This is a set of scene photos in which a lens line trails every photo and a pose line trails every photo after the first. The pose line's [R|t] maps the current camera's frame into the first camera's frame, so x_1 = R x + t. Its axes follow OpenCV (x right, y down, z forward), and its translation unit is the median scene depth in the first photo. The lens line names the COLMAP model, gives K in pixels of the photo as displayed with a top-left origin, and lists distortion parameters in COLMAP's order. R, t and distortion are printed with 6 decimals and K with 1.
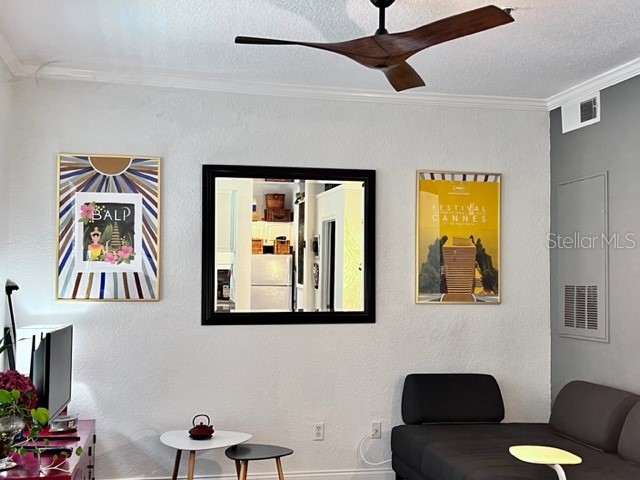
lens RADIAL K [[762.3, 0, 318.3], [0, 762.3, 254.2], [0, 0, 1]] dist [0.150354, -0.458804]
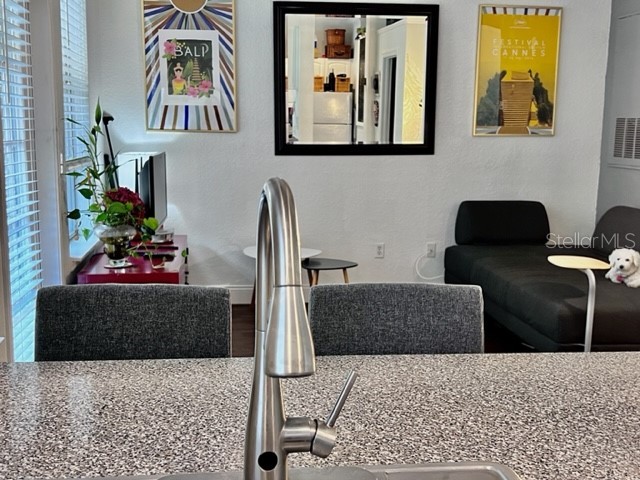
lens RADIAL K [[762.3, 0, 318.3], [0, 762.3, 254.2], [0, 0, 1]] dist [0.150354, -0.458804]
pose [[0.997334, 0.013705, -0.071677, -0.008612], [0.001202, 0.978991, 0.203902, 0.007554], [0.072965, -0.203445, 0.976364, -0.099481]]
